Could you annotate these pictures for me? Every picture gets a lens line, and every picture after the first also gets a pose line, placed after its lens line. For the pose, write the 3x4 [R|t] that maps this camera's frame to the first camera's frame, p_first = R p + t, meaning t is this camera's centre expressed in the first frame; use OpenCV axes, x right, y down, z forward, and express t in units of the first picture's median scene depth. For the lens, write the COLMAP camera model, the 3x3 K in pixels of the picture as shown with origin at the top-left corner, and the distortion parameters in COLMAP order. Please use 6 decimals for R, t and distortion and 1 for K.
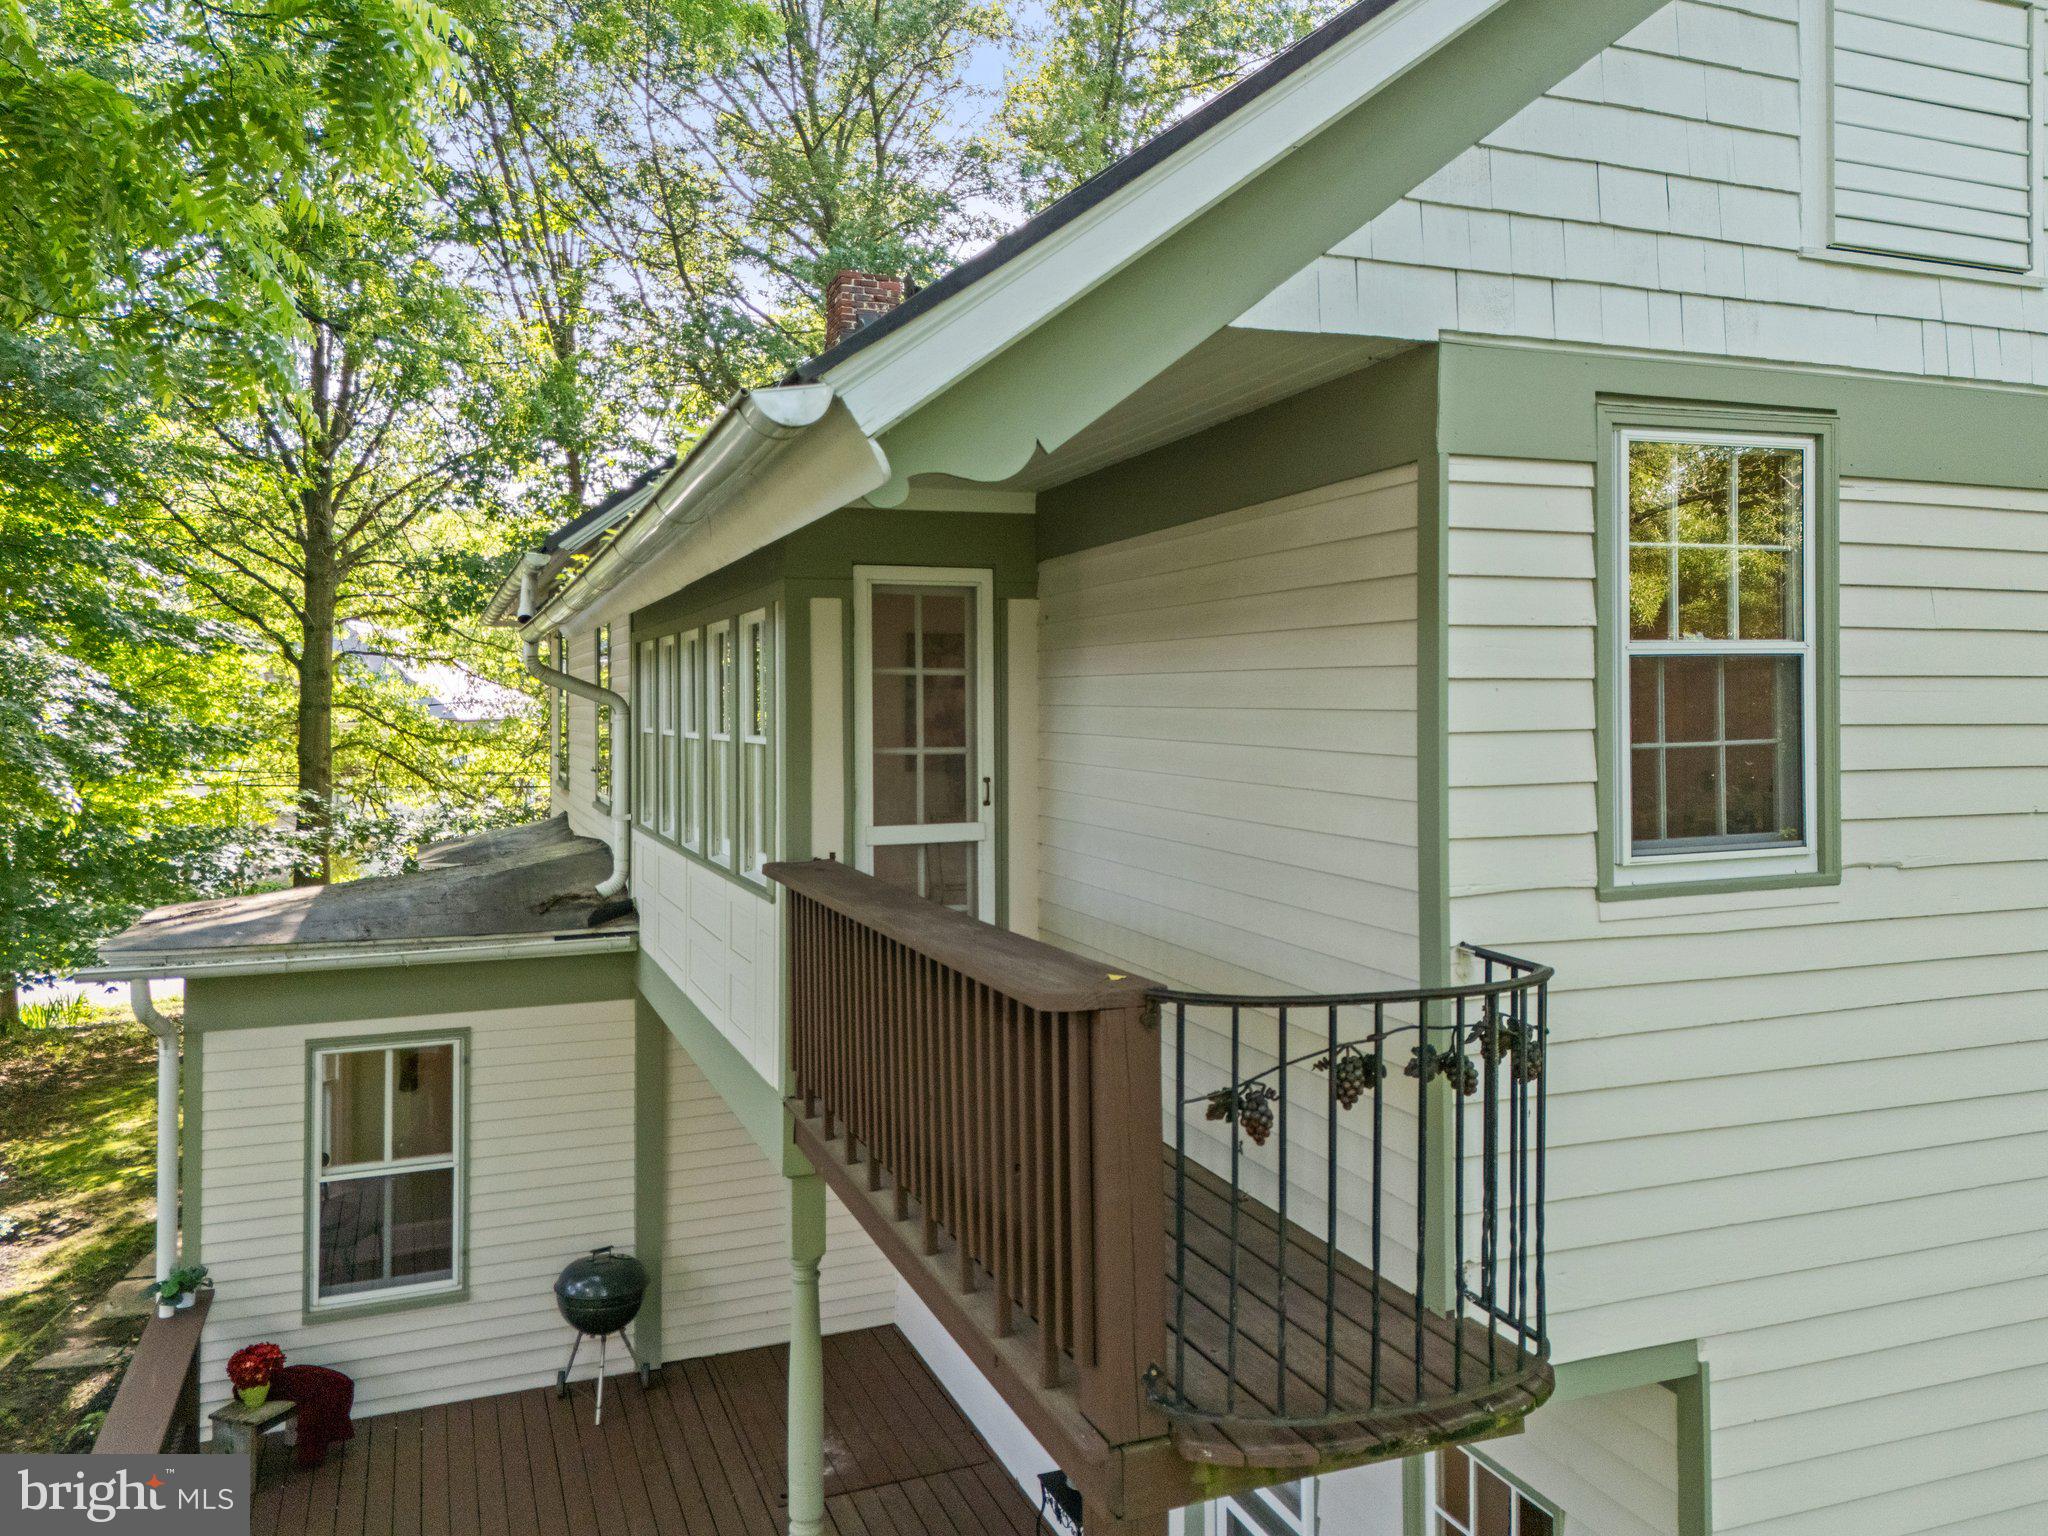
lens RADIAL K [[1540.7, 0, 998.7], [0, 1540.7, 717.2], [0, 0, 1]] dist [0.061519, -0.048806]
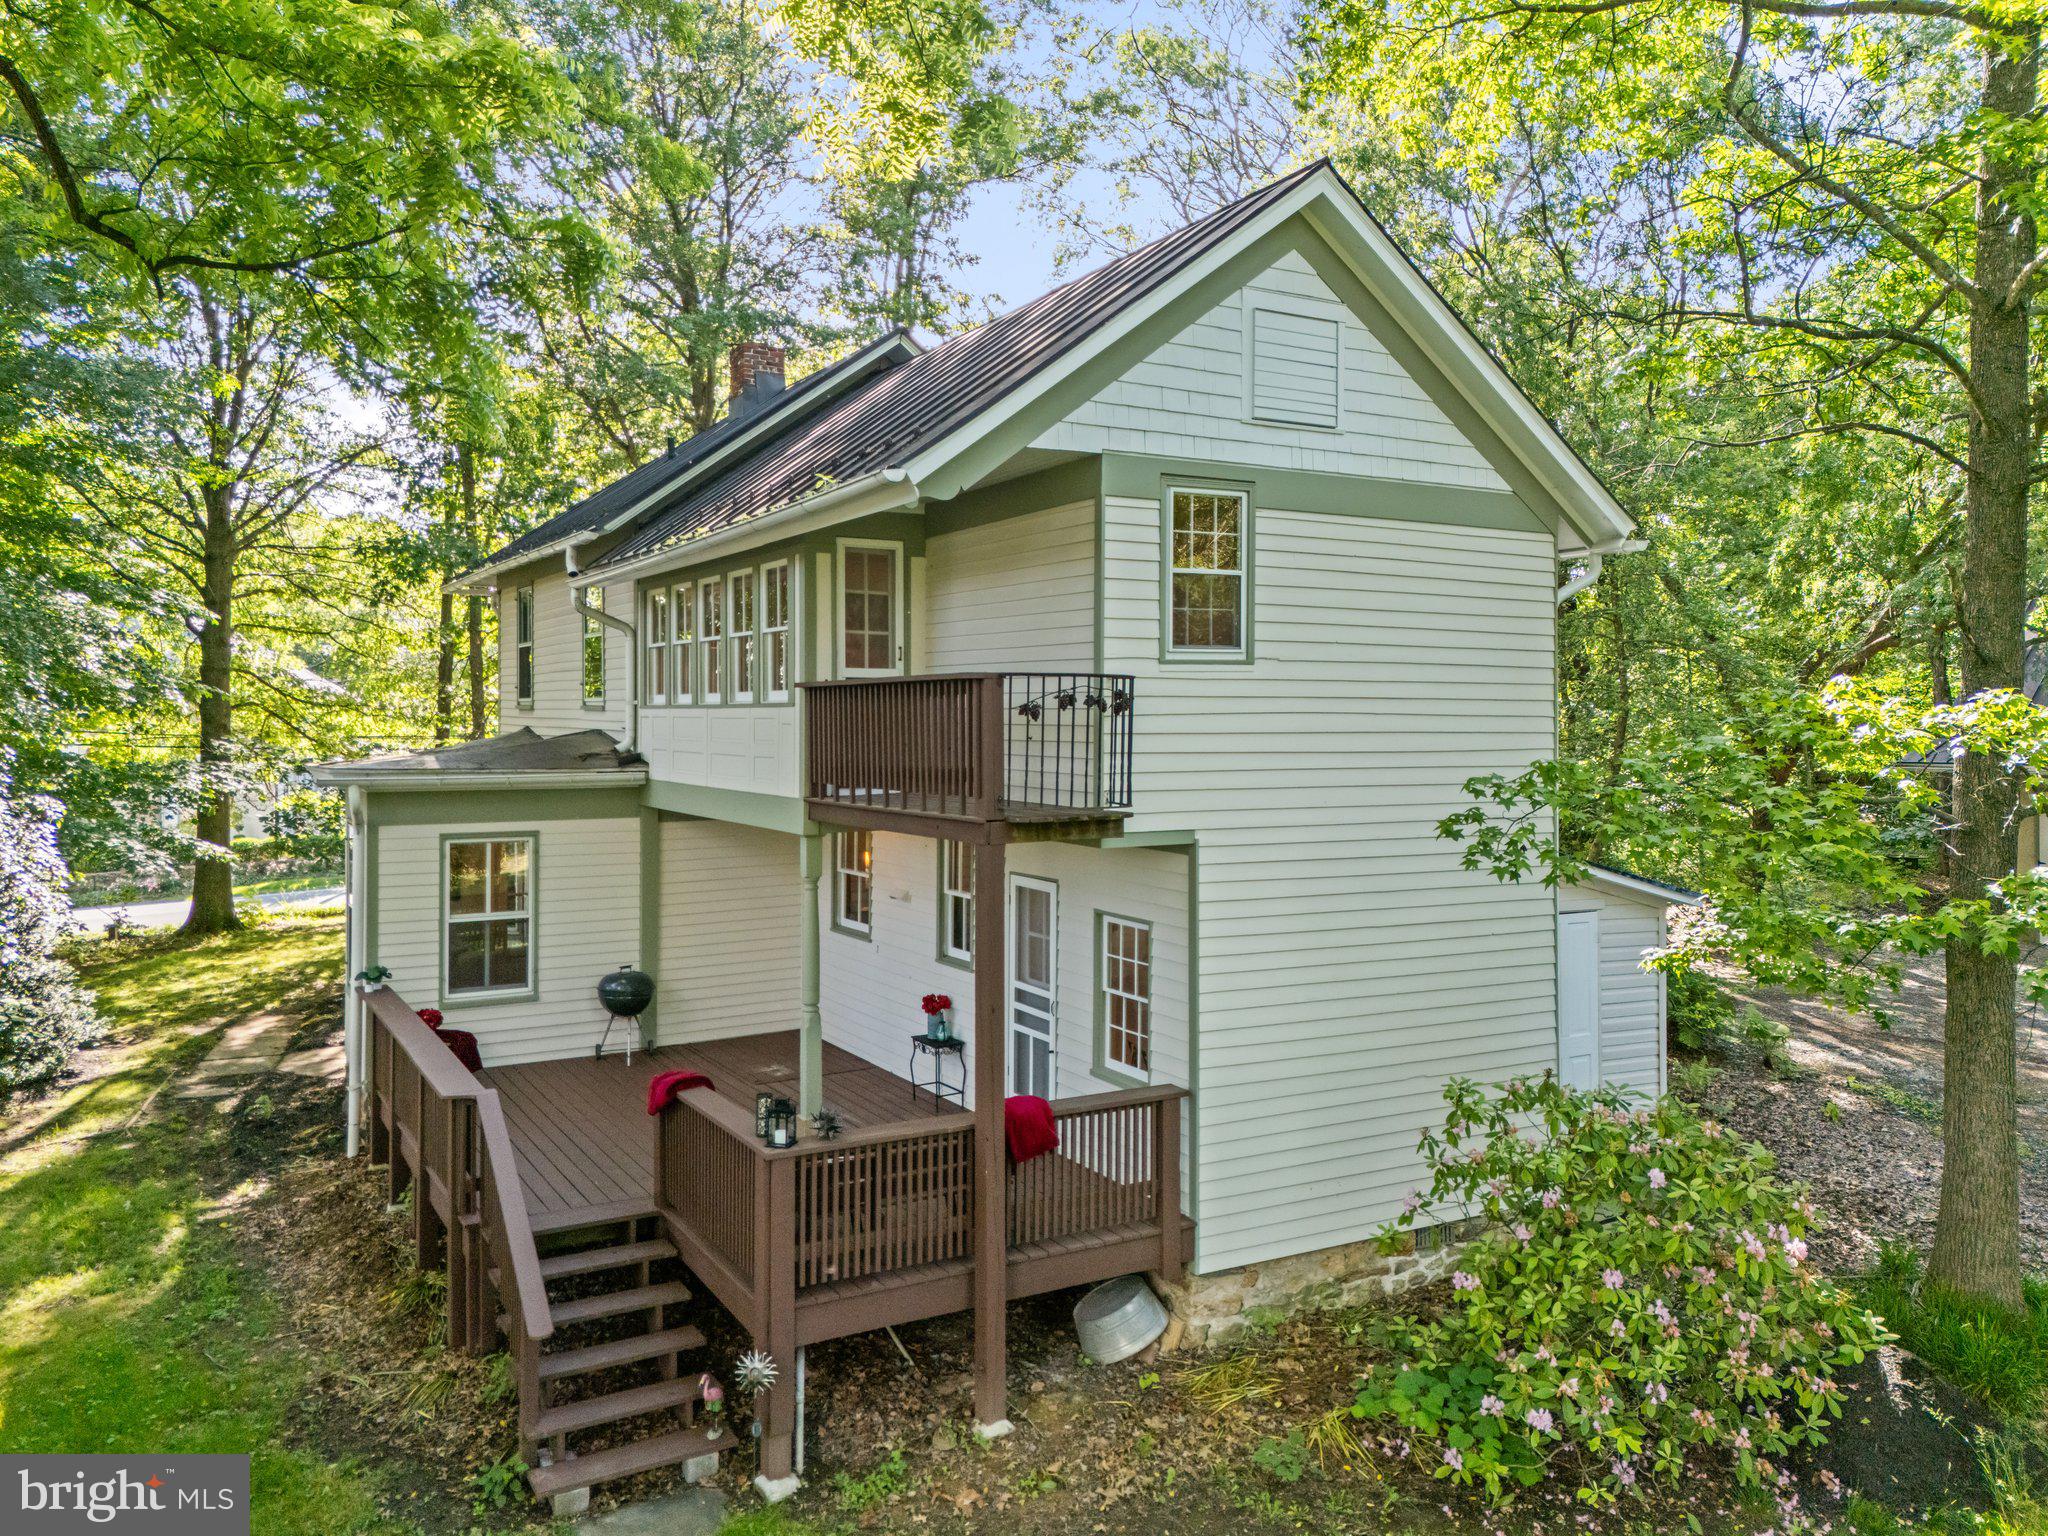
lens RADIAL K [[1540.7, 0, 1008.5], [0, 1540.7, 715.4], [0, 0, 1]] dist [0.061519, -0.048806]
pose [[0.987525, 0.007022, 0.157307, -0.249051], [-0.005476, 0.999932, -0.010262, 0.204831], [-0.157368, 0.009273, 0.987496, -1.368102]]
